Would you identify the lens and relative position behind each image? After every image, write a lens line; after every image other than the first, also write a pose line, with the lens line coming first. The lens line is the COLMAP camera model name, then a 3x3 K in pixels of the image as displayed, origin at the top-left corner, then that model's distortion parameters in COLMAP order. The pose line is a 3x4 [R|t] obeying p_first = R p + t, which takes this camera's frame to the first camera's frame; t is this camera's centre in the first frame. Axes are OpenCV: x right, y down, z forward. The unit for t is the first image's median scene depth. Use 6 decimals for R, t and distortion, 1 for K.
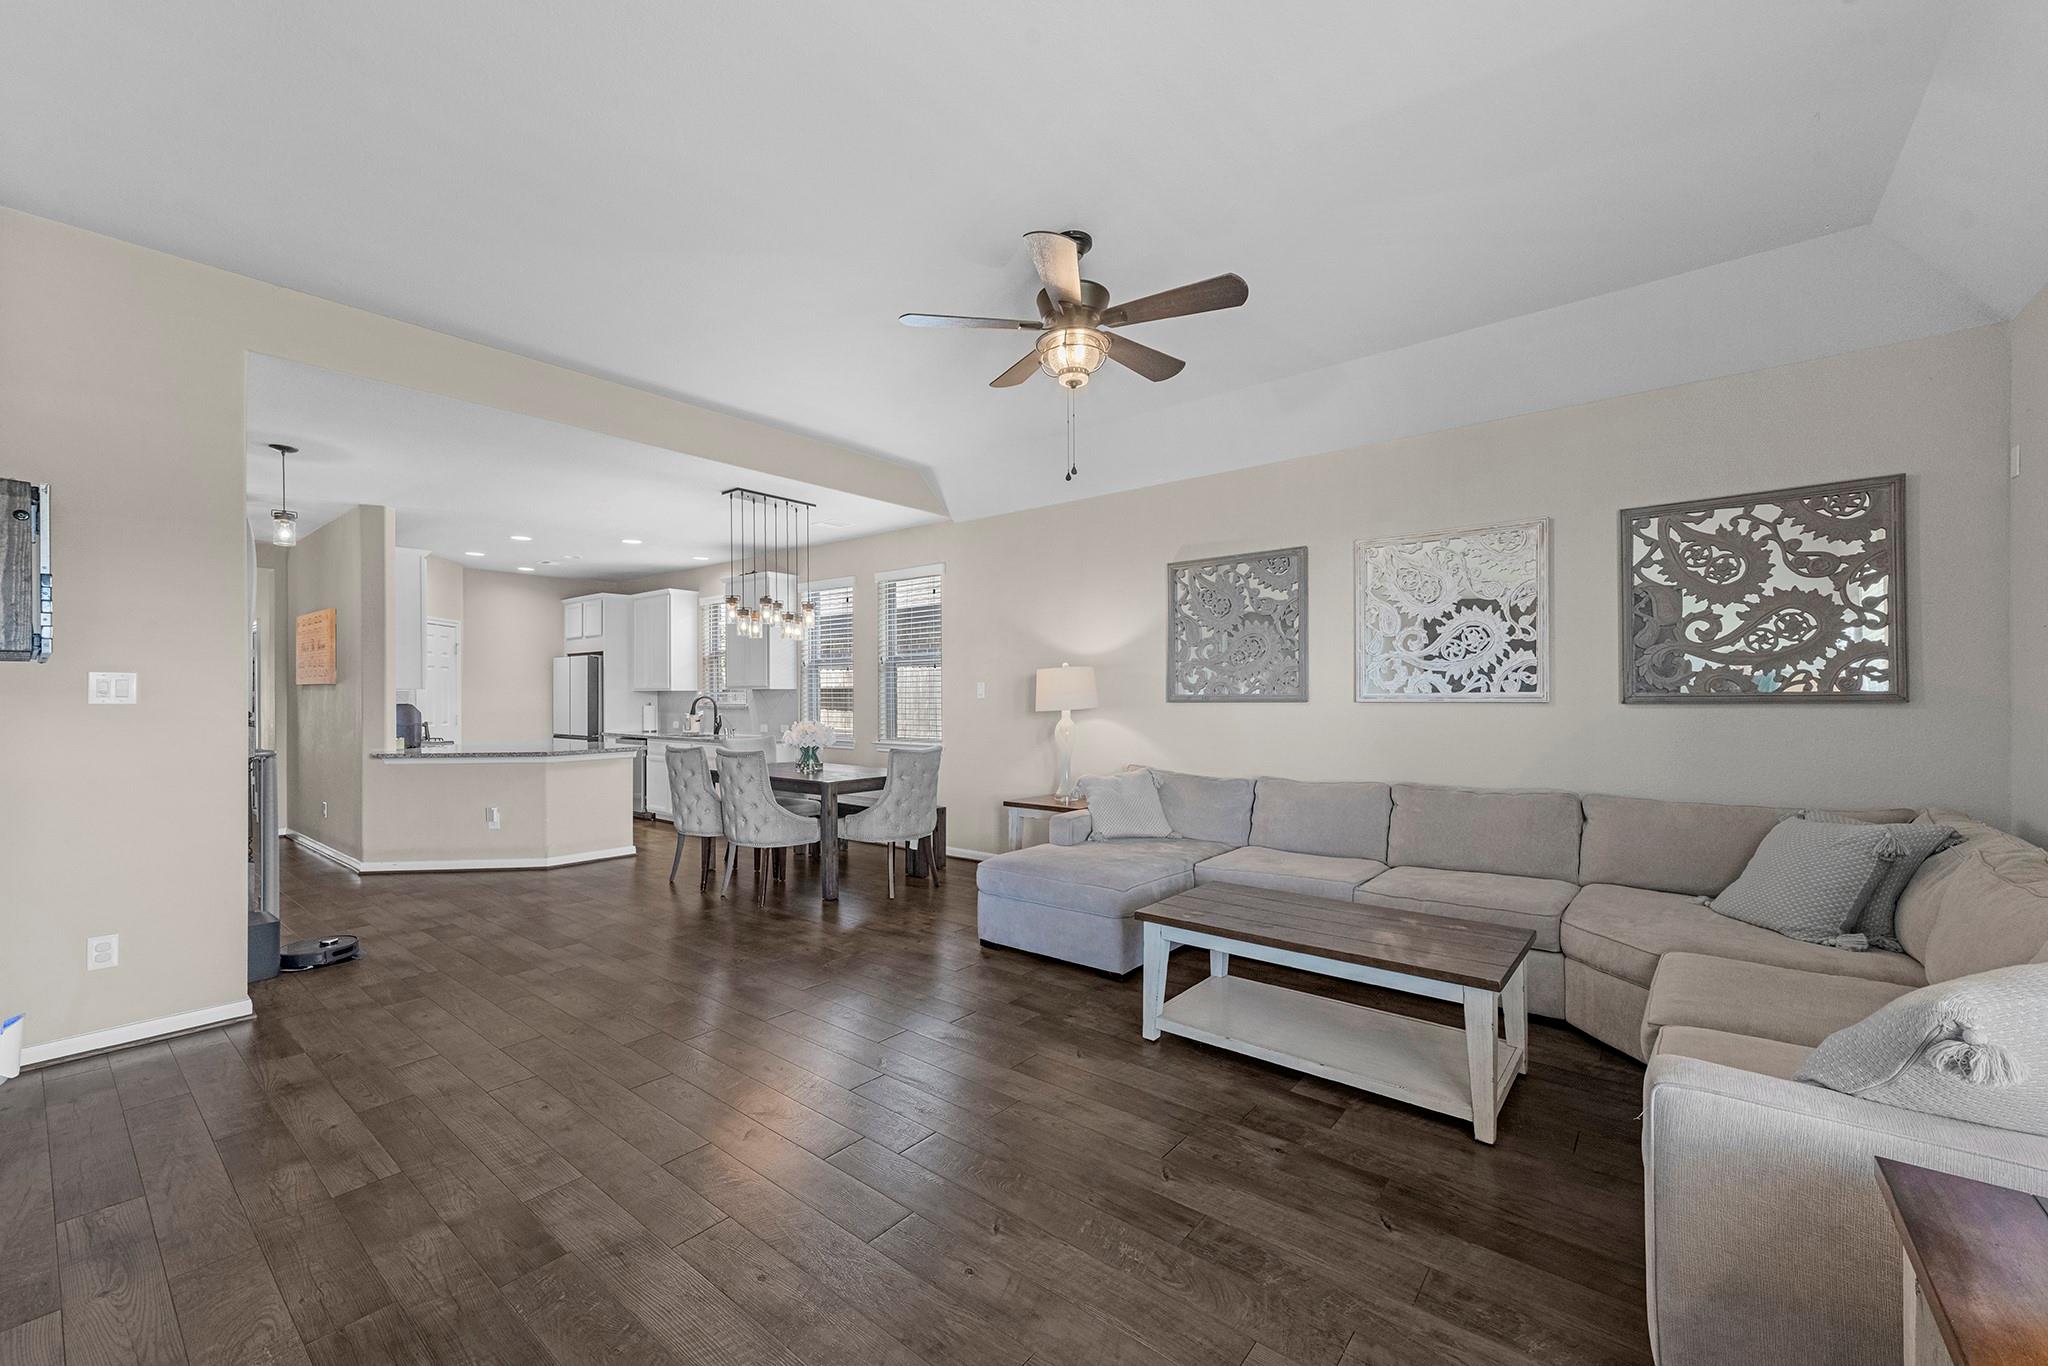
lens RADIAL K [[829.3, 0, 1035.9], [0, 829.3, 694.2], [0, 0, 1]] dist [0.001890, 0.002868]
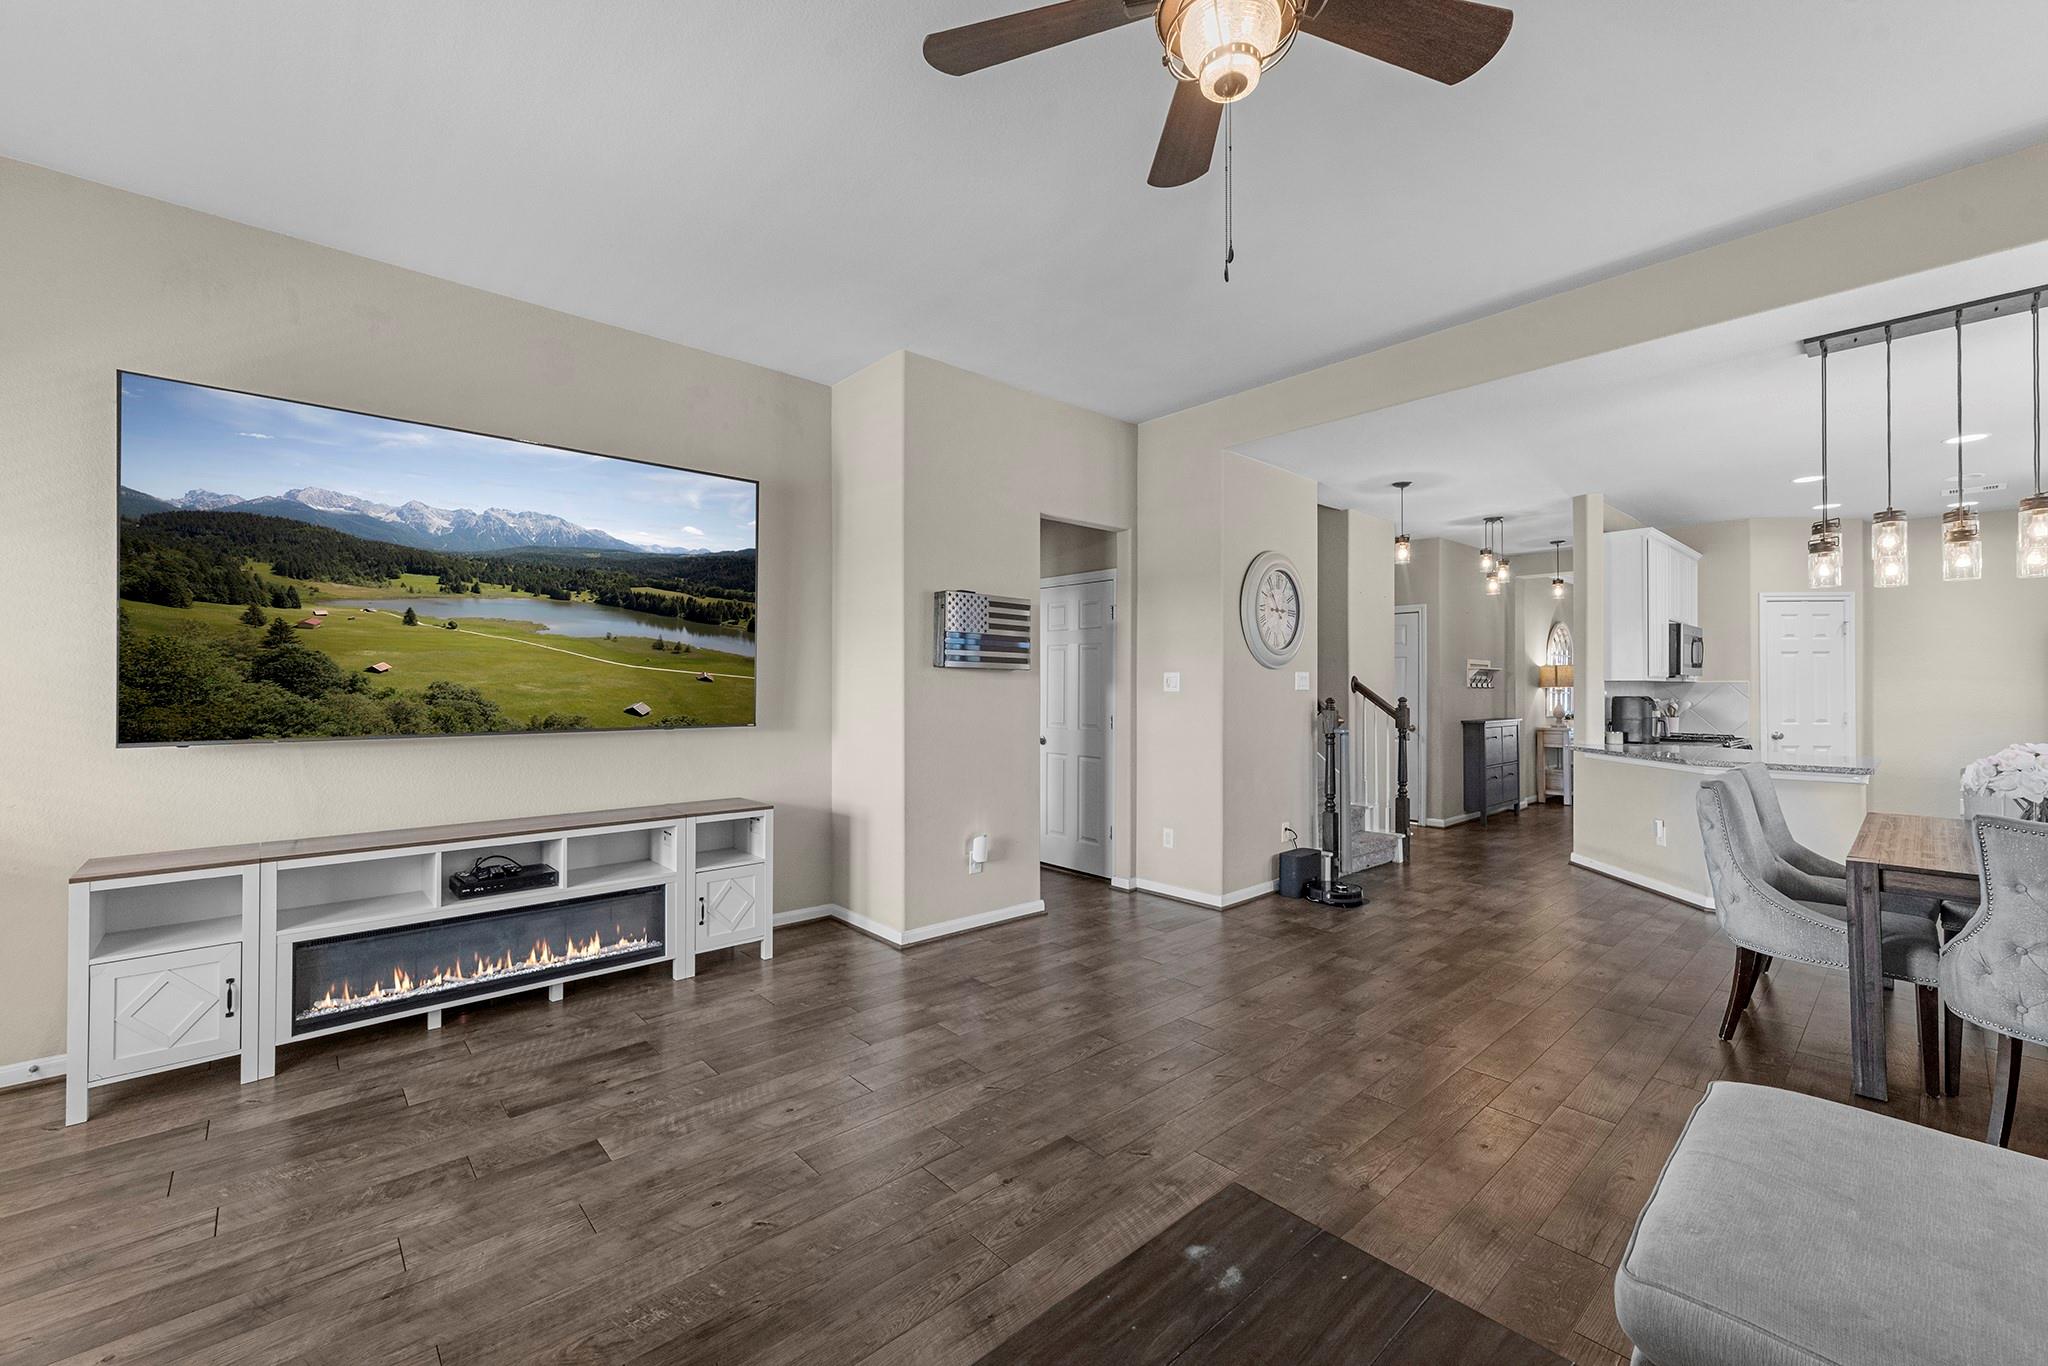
lens RADIAL K [[829.3, 0, 1011.2], [0, 829.3, 686.1], [0, 0, 1]] dist [0.001890, 0.002868]
pose [[-0.167575, 0.004280, -0.985850, 0.355850], [-0.002730, 0.999985, 0.004805, -0.003529], [0.985856, 0.003497, -0.167560, 0.588573]]
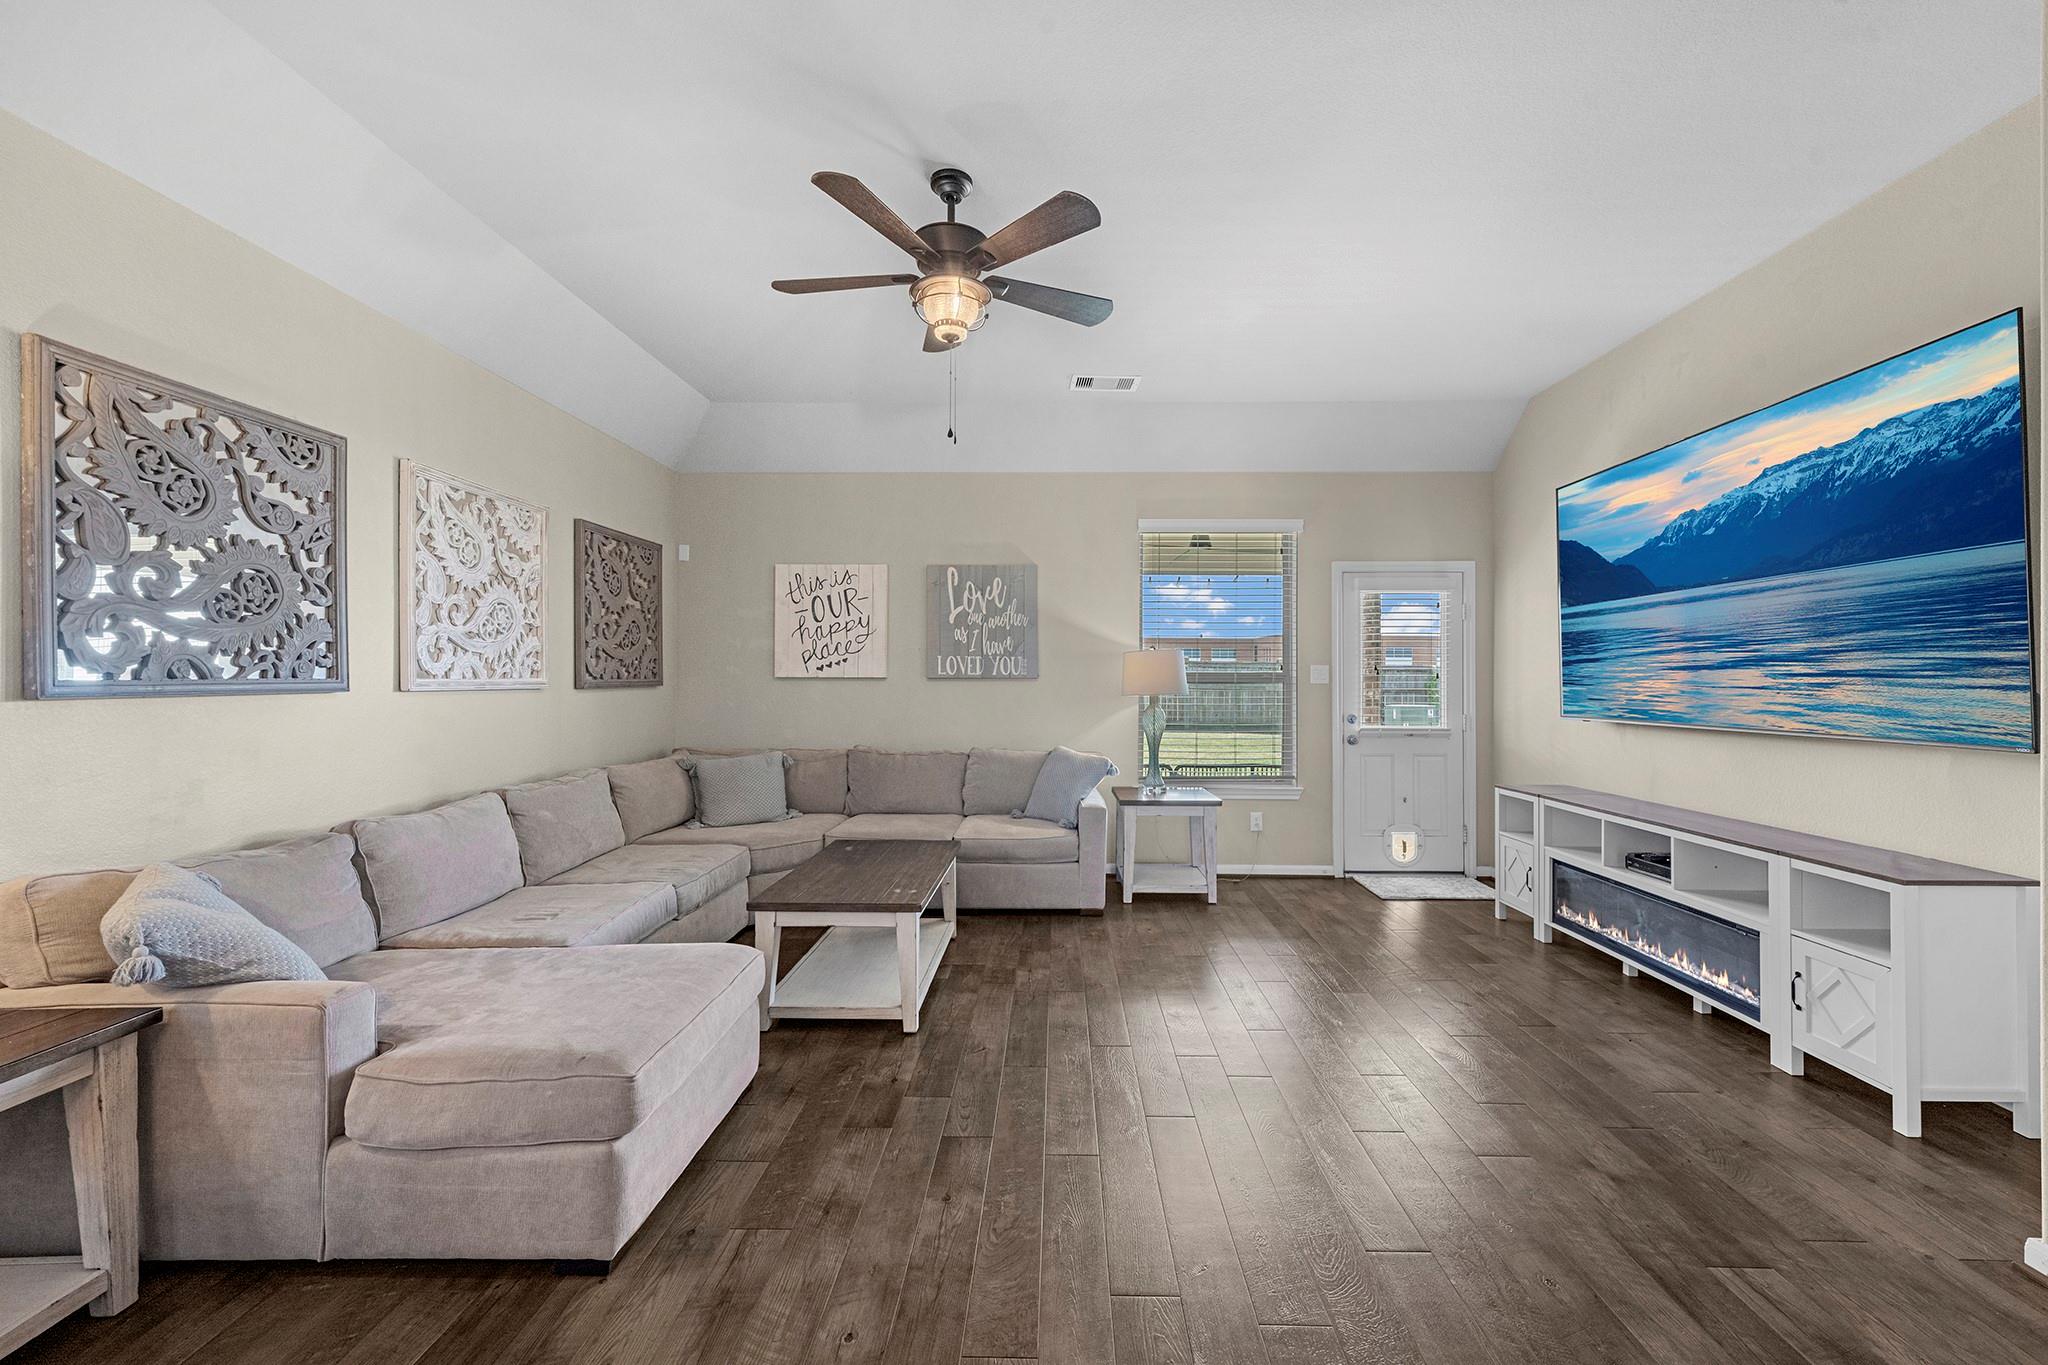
lens RADIAL K [[829.3, 0, 1056.5], [0, 829.3, 672.4], [0, 0, 1]] dist [0.001890, 0.002868]
pose [[-0.626378, 0.006529, 0.779492, -0.455219], [-0.002515, 0.999943, -0.010396, -0.000094], [-0.779515, -0.008472, -0.626326, 0.916251]]
